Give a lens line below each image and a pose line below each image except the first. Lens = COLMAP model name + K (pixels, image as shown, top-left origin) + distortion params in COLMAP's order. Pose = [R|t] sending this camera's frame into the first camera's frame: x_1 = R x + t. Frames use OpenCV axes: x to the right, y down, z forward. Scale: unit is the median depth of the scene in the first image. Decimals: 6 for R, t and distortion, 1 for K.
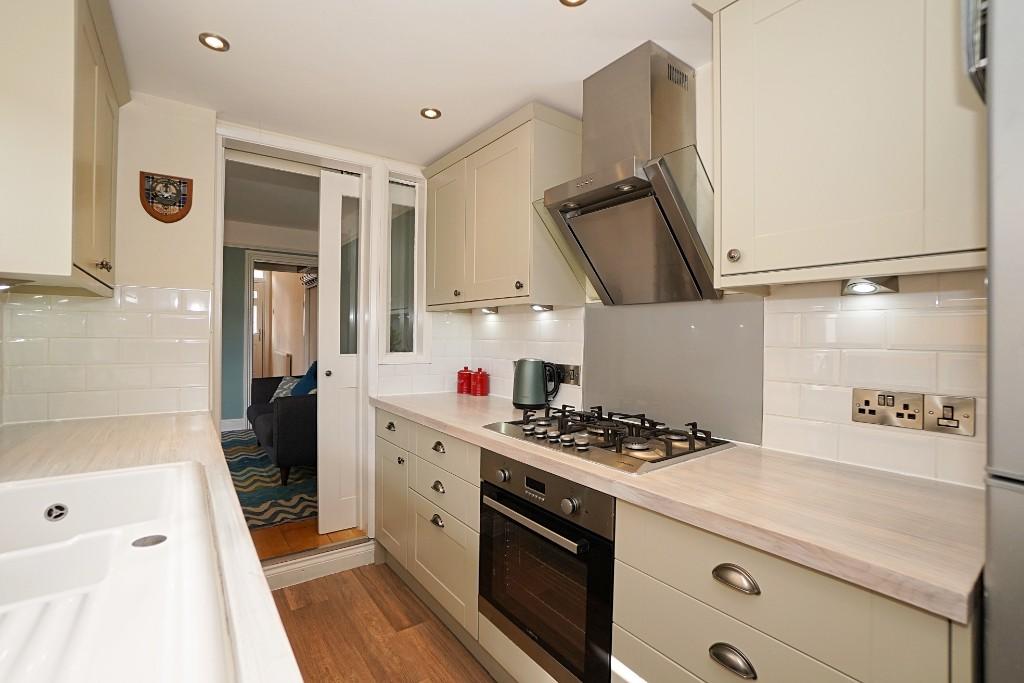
lens RADIAL K [[455.8, 0, 503.9], [0, 455.8, 337.0], [0, 0, 1]] dist [-0.070294, 0.023410]
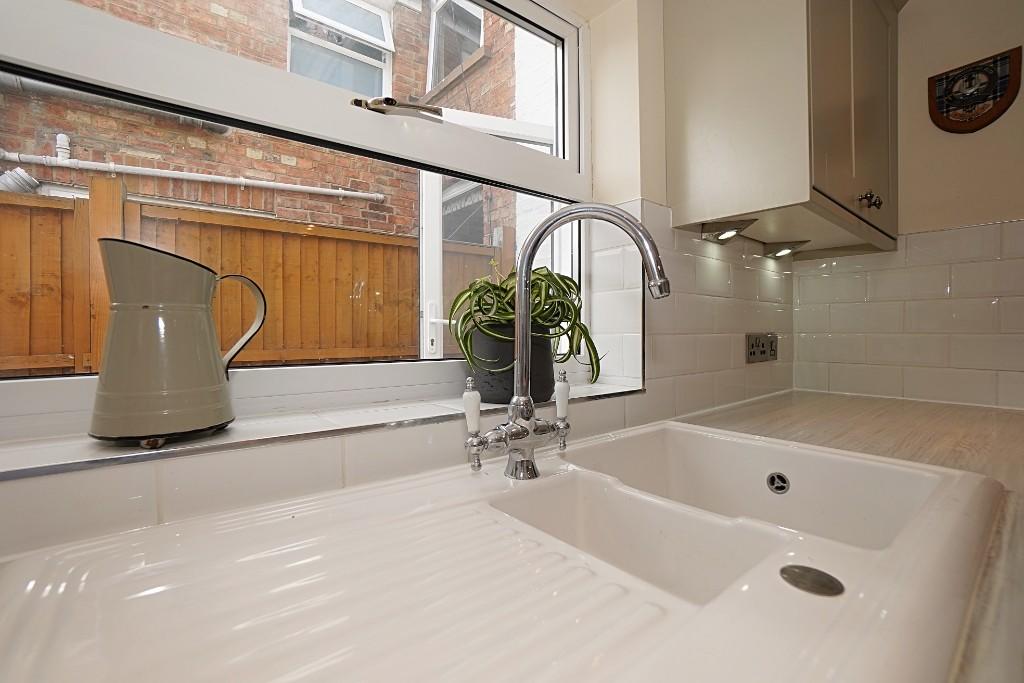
lens RADIAL K [[455.8, 0, 503.9], [0, 455.8, 337.0], [0, 0, 1]] dist [-0.070294, 0.023410]
pose [[0.043926, 0.004670, -0.999024, -0.218775], [-0.003788, 0.999983, 0.004507, 0.126068], [0.999028, 0.003587, 0.043943, 0.439718]]
